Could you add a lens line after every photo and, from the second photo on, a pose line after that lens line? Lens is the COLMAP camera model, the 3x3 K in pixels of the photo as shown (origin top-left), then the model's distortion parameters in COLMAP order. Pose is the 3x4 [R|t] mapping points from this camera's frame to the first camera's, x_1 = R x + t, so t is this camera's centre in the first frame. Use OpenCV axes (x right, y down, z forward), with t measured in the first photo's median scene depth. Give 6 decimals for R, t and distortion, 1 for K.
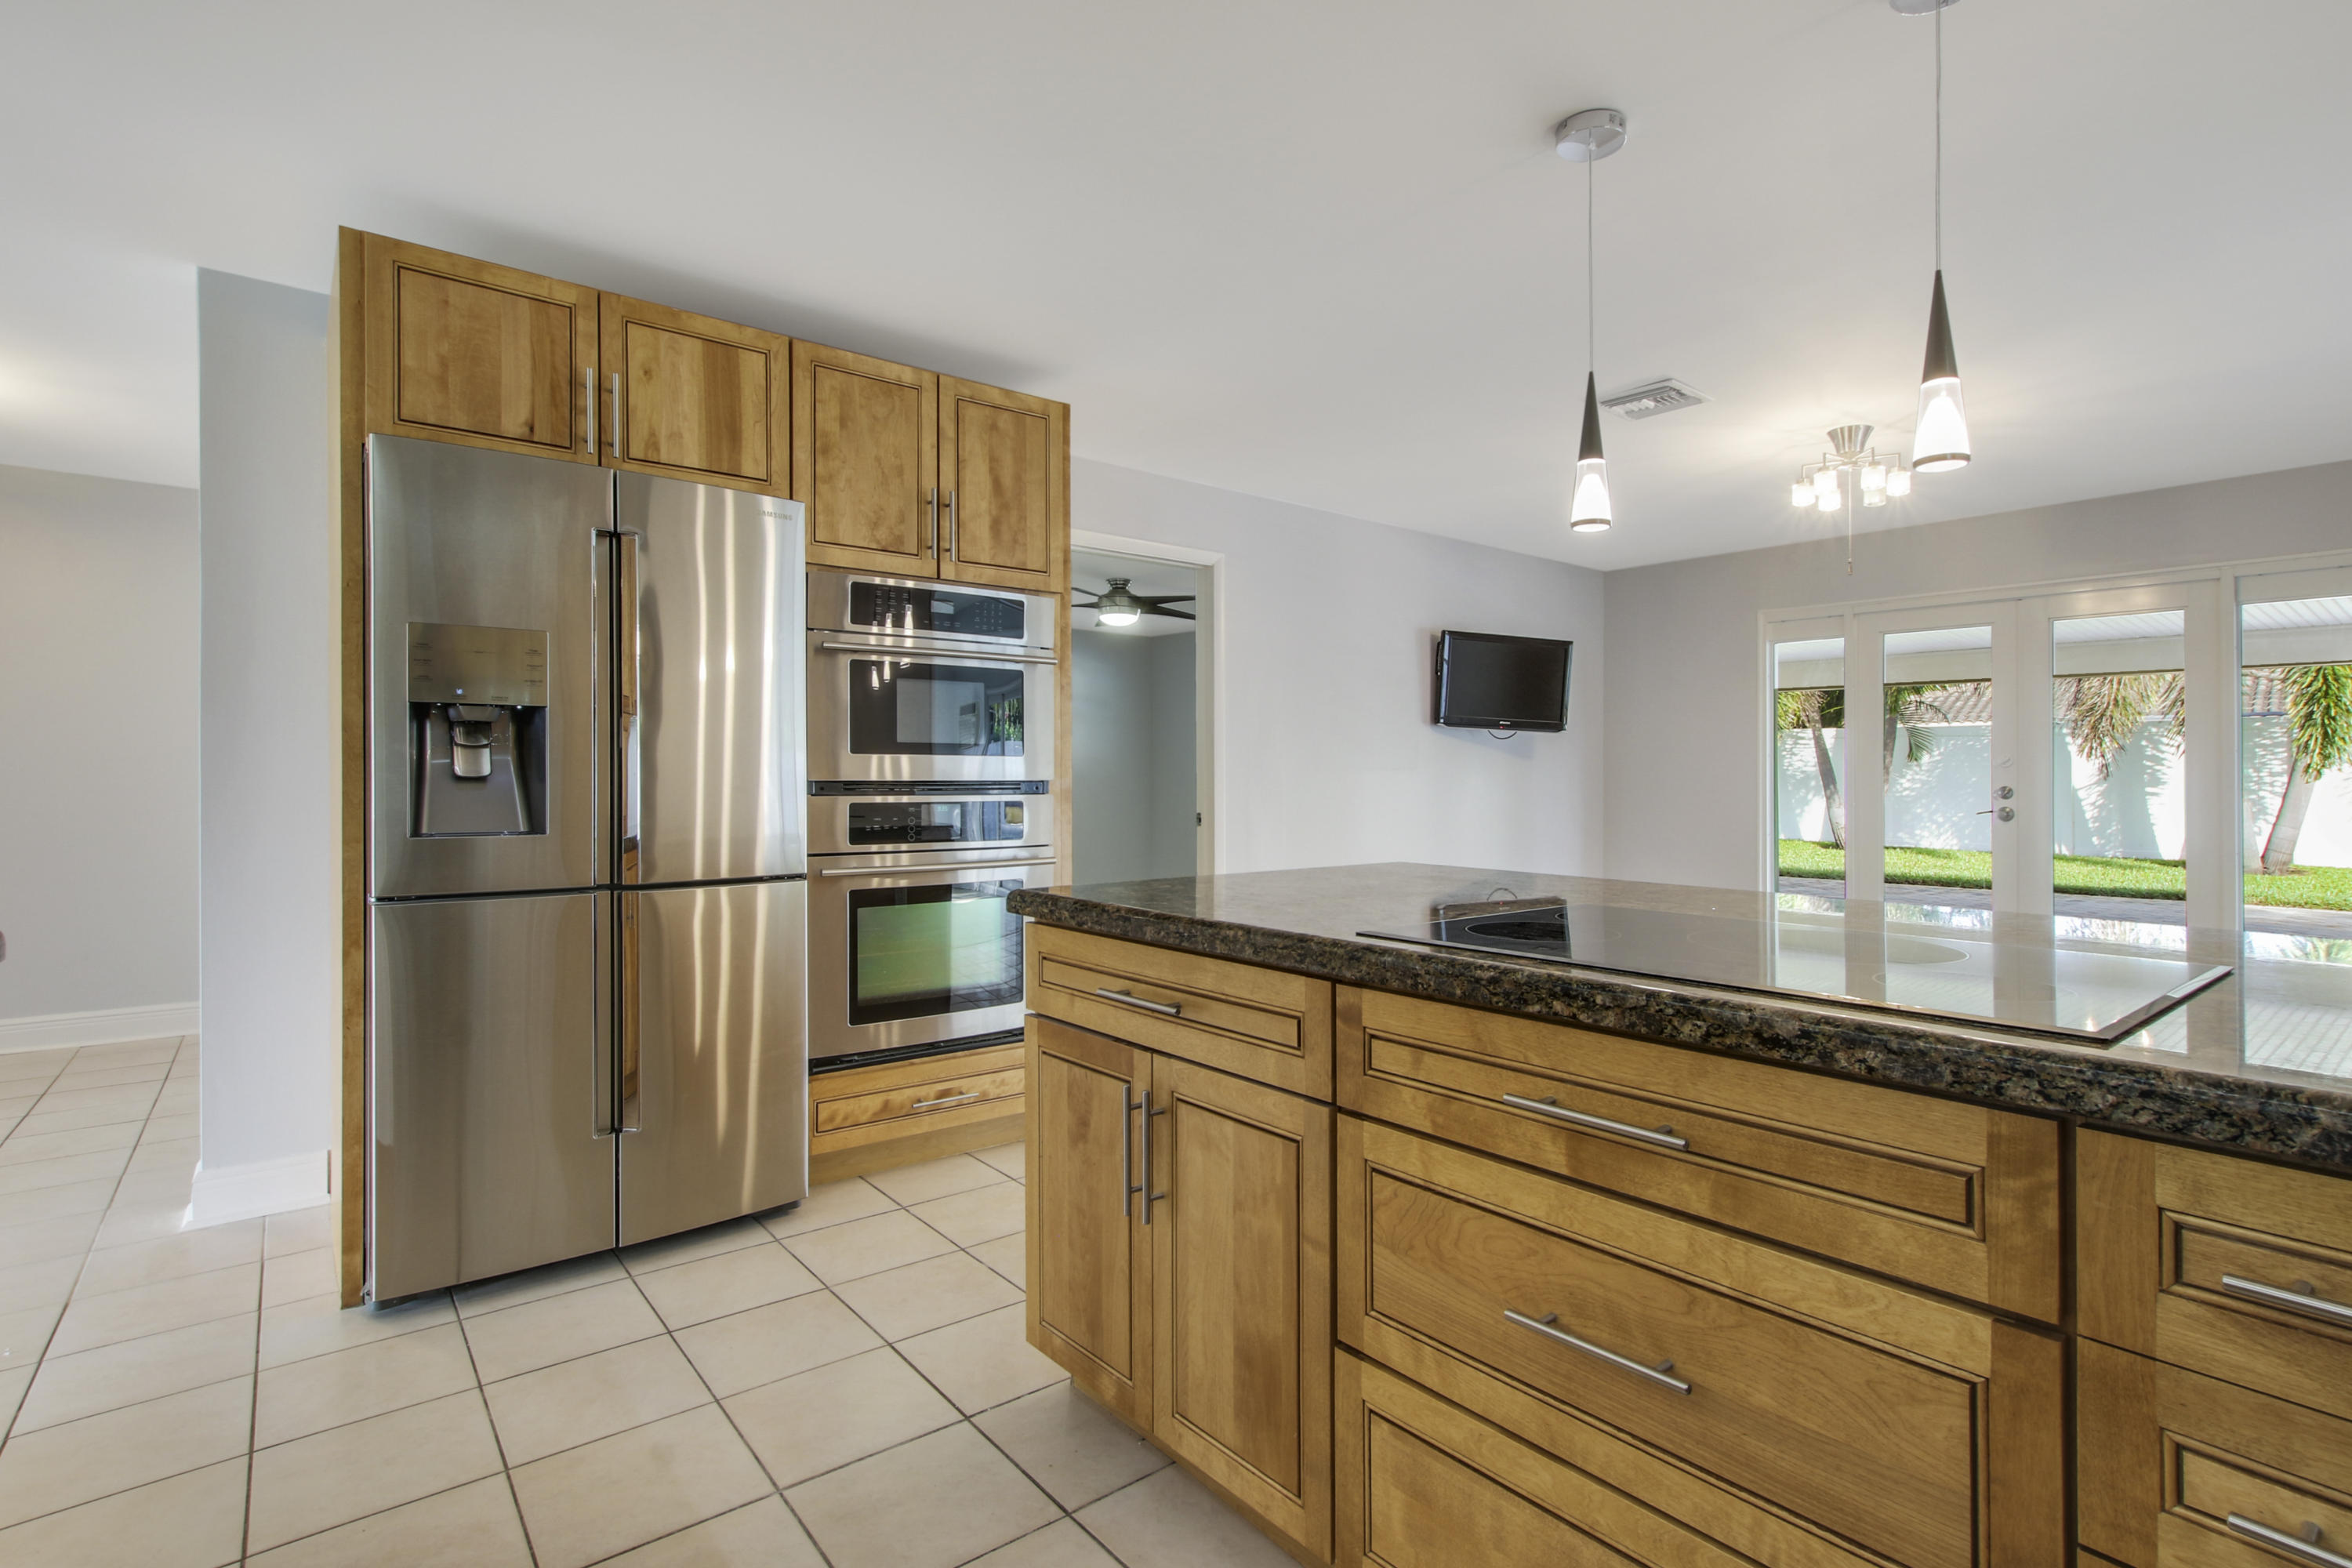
lens RADIAL K [[1128.0, 0, 1194.0], [0, 1128.0, 765.2], [0, 0, 1]] dist [-0.021132, -0.000071]
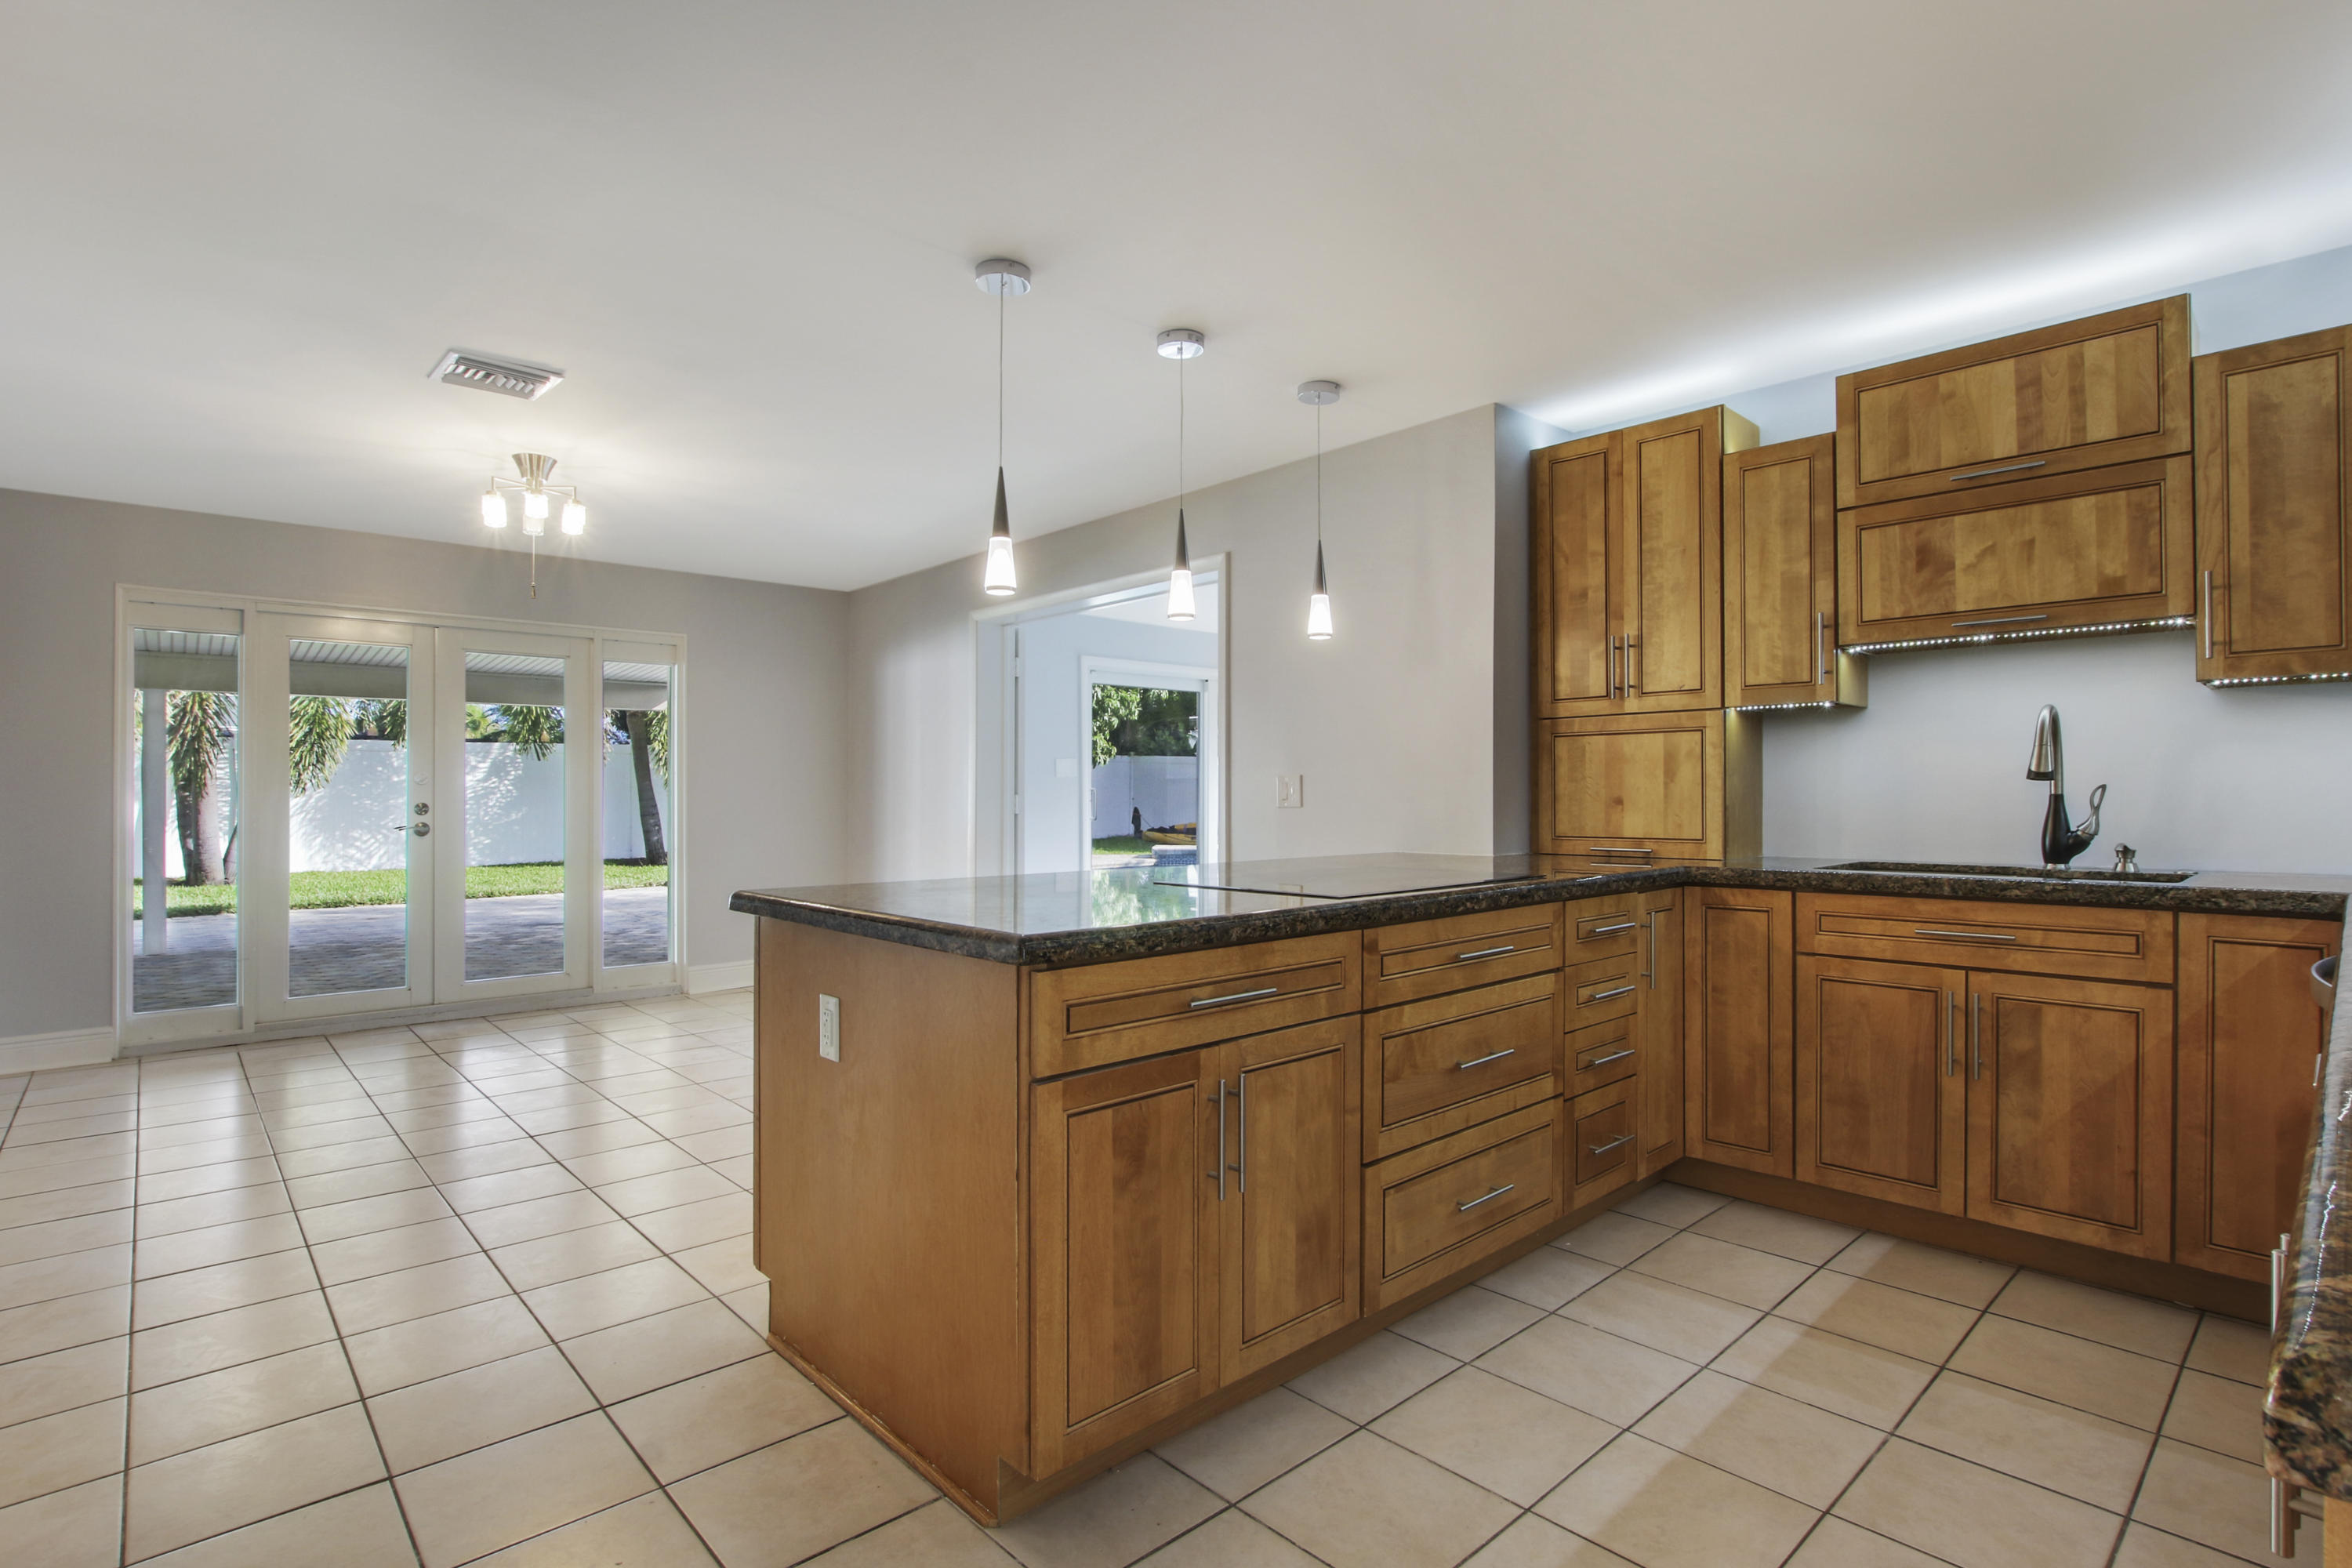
lens RADIAL K [[1107.6, 0, 1176.0], [0, 1107.6, 784.0], [0, 0, 1]] dist [-0.011865, 0.000286]
pose [[-0.049167, 0.006453, 0.998770, -0.628722], [-0.008198, 0.999943, -0.006864, 0.004725], [-0.998757, -0.008526, -0.049111, 0.616782]]
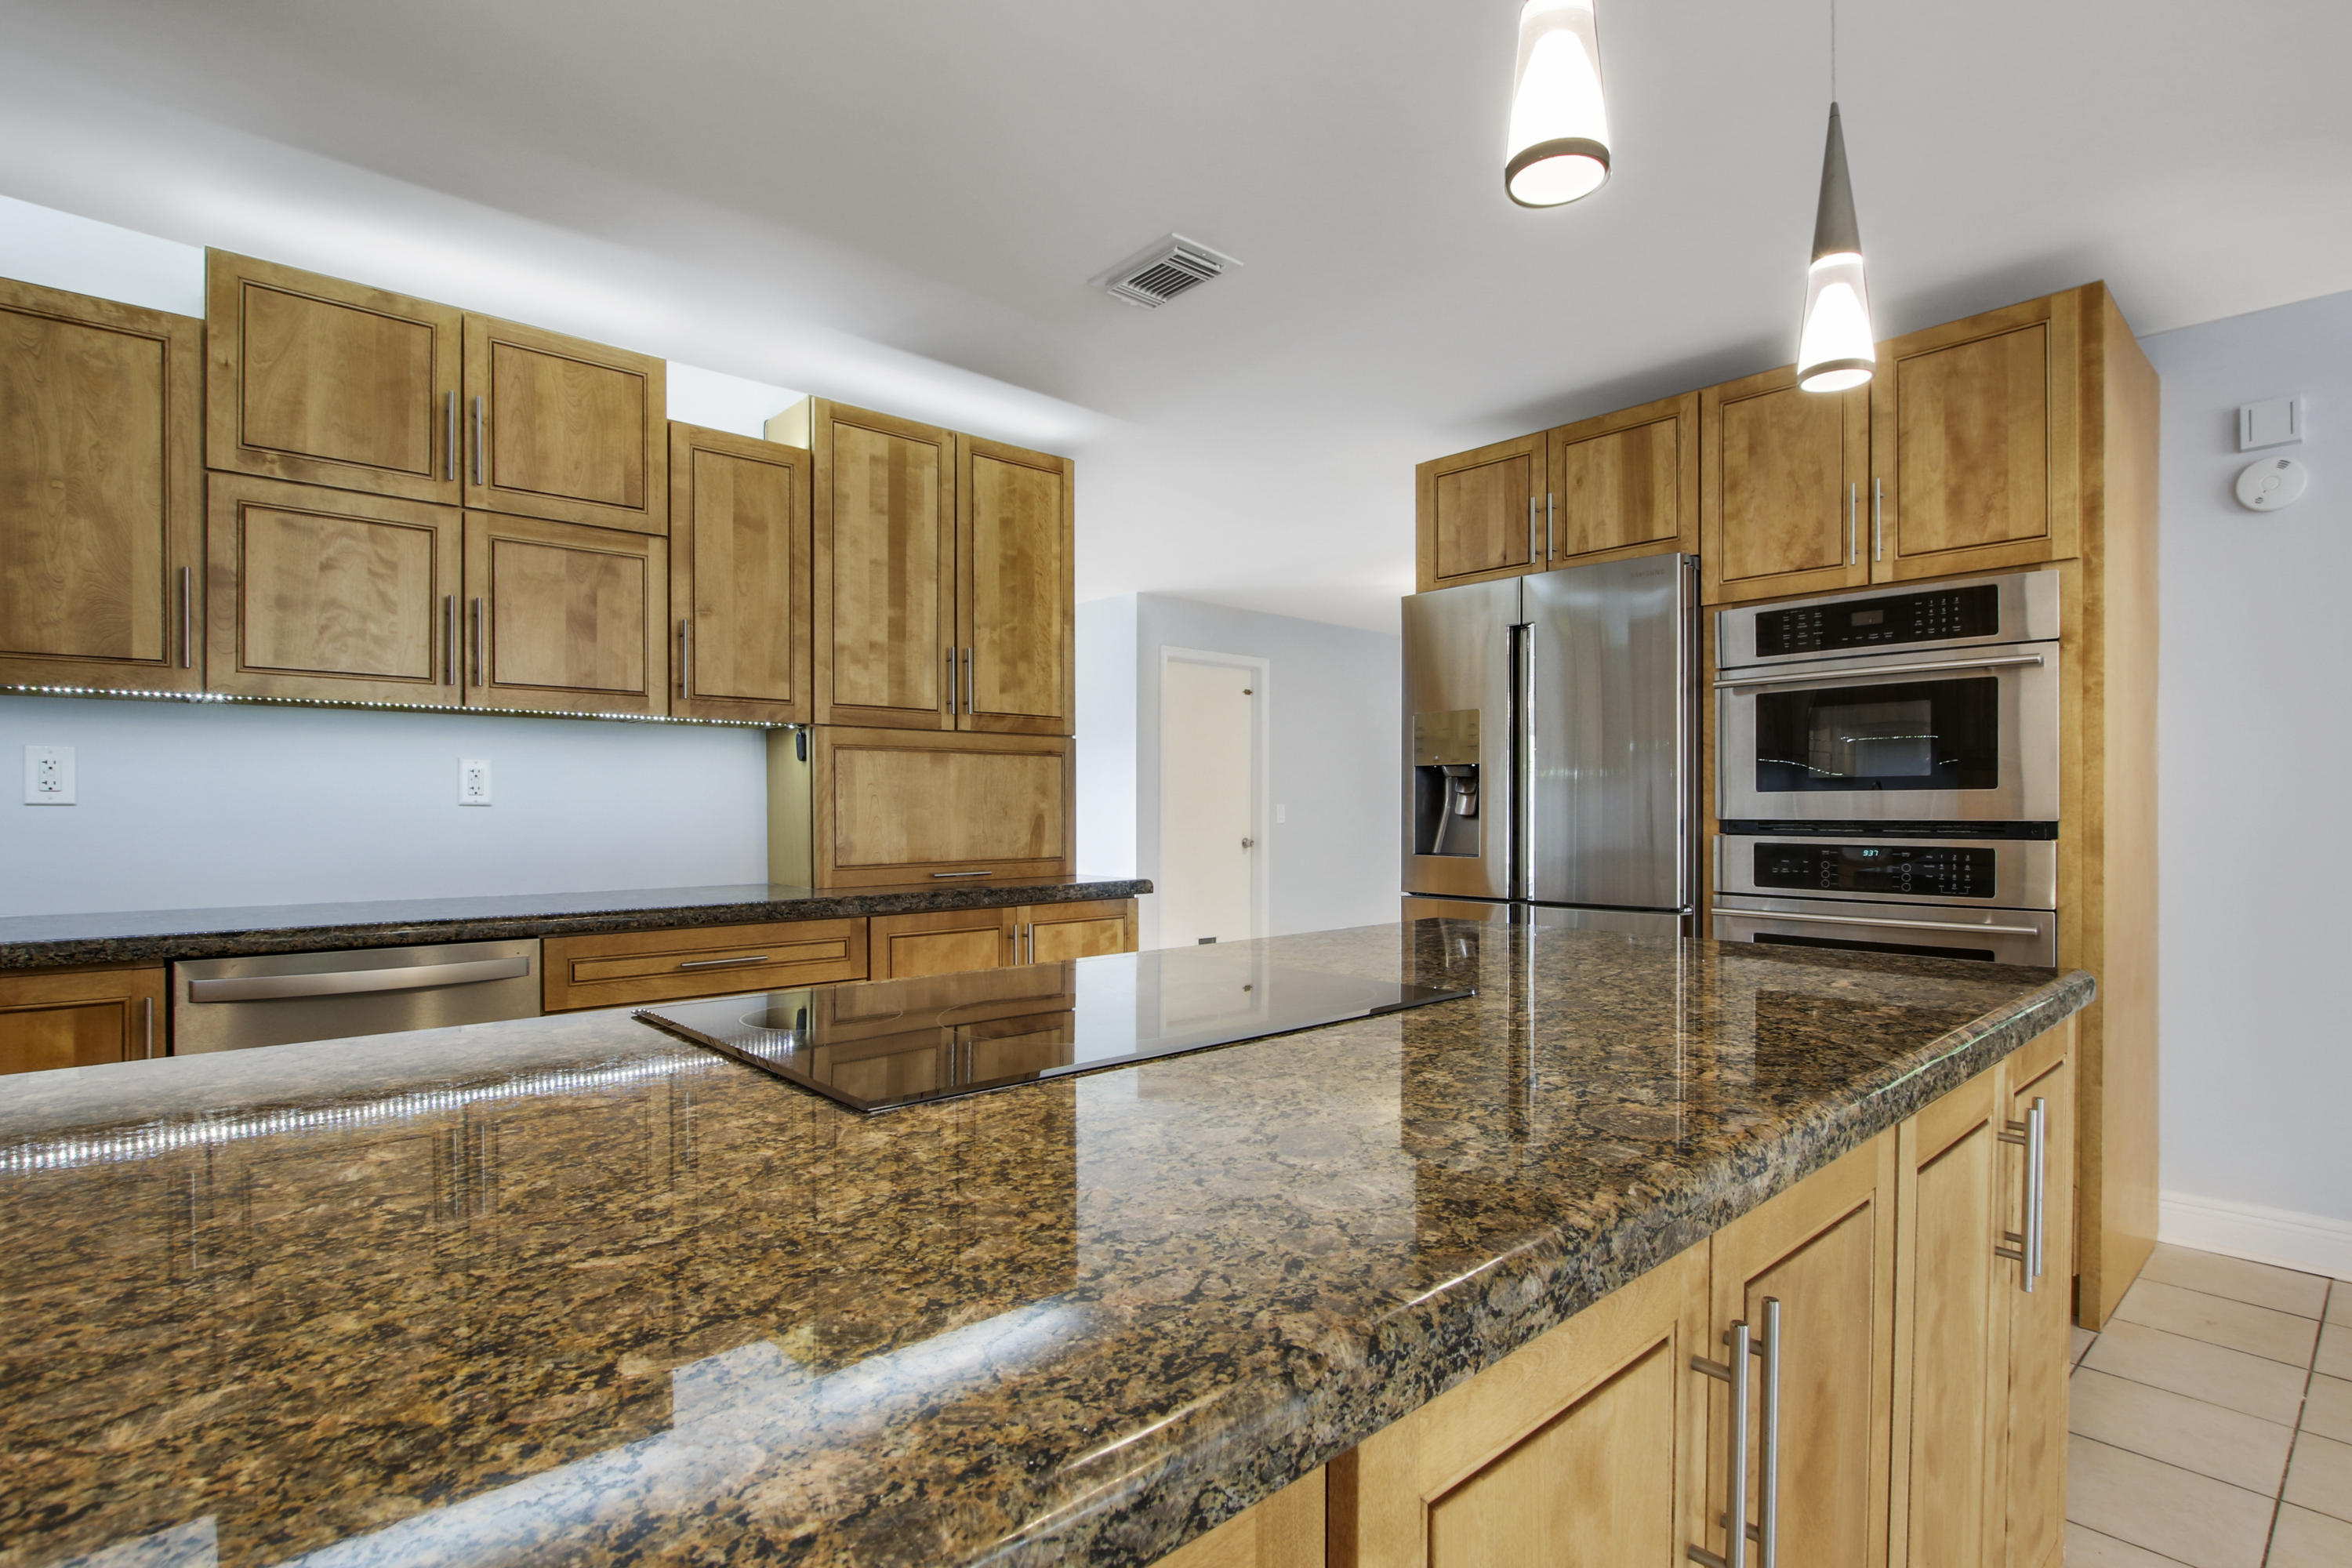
lens RADIAL K [[1148.8, 0, 1178.4], [0, 1148.8, 818.5], [0, 0, 1]] dist [-0.023914, 0.000746]
pose [[0.036251, 0.007521, -0.999314, 0.649002], [0.012340, 0.999892, 0.007973, -0.001448], [0.999267, -0.012621, 0.036154, 0.461836]]
